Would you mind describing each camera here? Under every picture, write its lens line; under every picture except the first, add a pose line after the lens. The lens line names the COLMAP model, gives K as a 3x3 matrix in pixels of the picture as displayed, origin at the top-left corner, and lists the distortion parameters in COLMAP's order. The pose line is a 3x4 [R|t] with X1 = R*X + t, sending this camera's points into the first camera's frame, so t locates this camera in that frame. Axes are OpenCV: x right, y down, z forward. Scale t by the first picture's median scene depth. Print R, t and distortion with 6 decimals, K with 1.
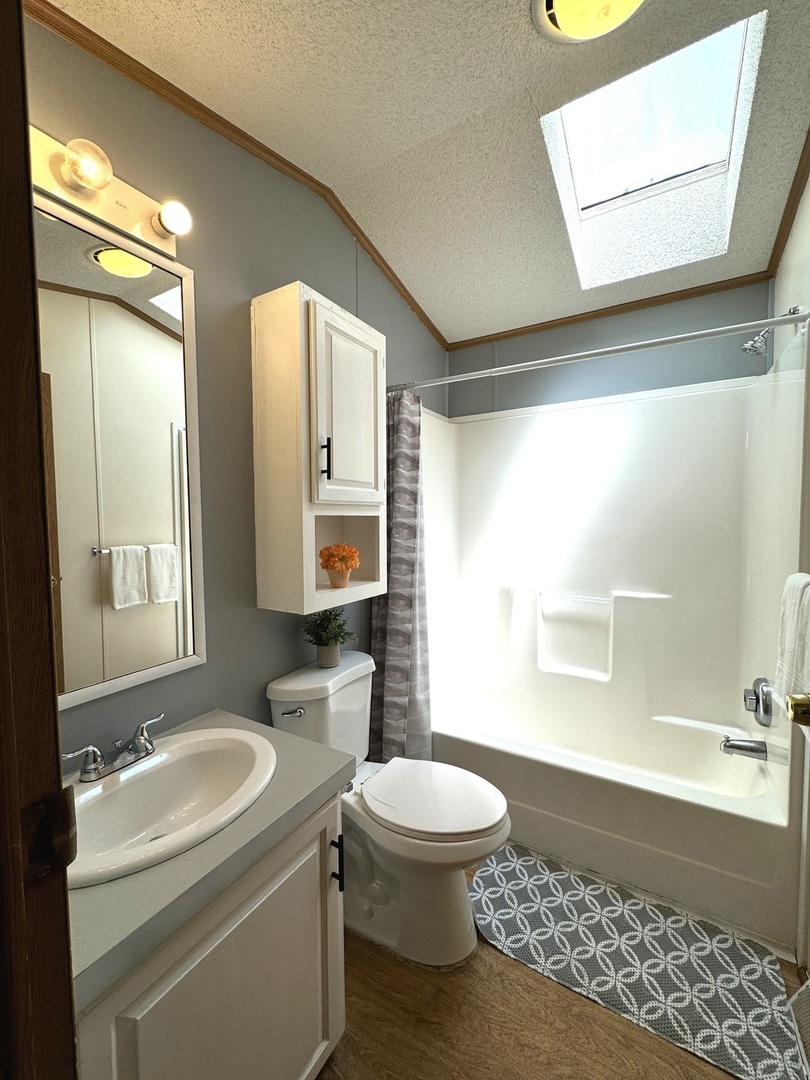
lens RADIAL K [[430.4, 0, 404.2], [0, 430.4, 538.4], [0, 0, 1]] dist [-0.002349, 0.000375]
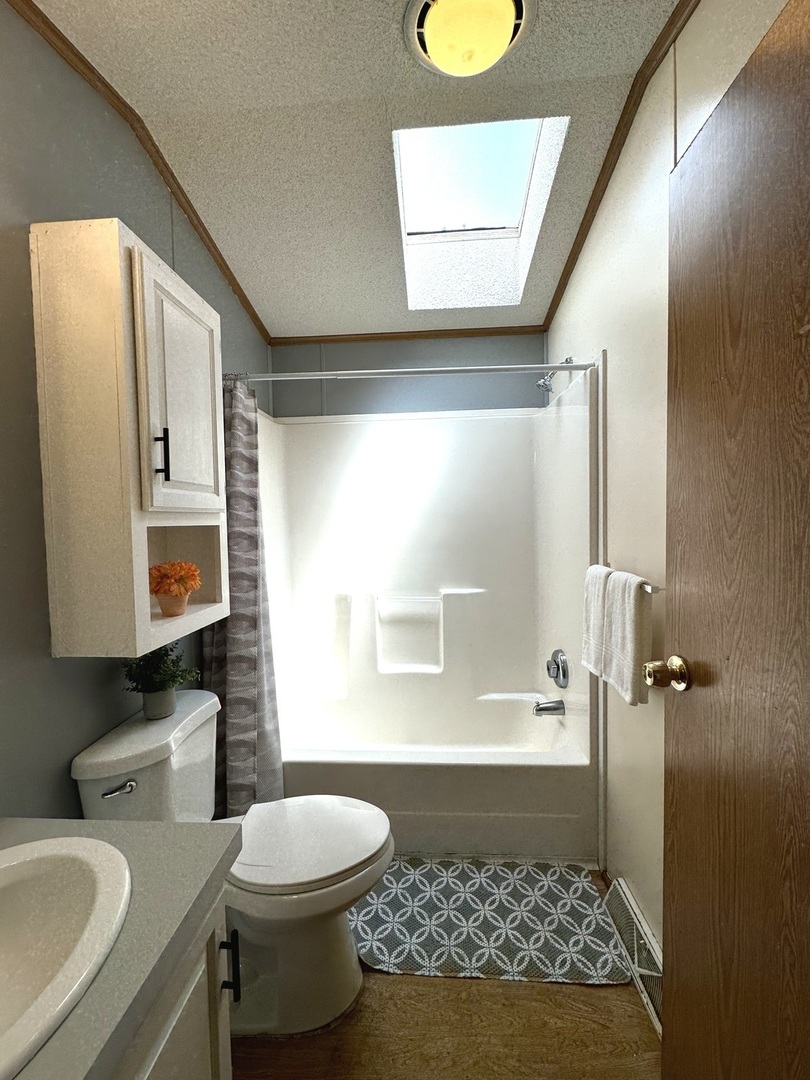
lens RADIAL K [[430.4, 0, 404.5], [0, 430.4, 538.5], [0, 0, 1]] dist [-0.002349, 0.000375]
pose [[0.889544, -0.031053, 0.455792, -0.127961], [0.036238, 0.999340, -0.002639, -0.011613], [-0.455409, 0.018864, 0.890082, 0.085277]]
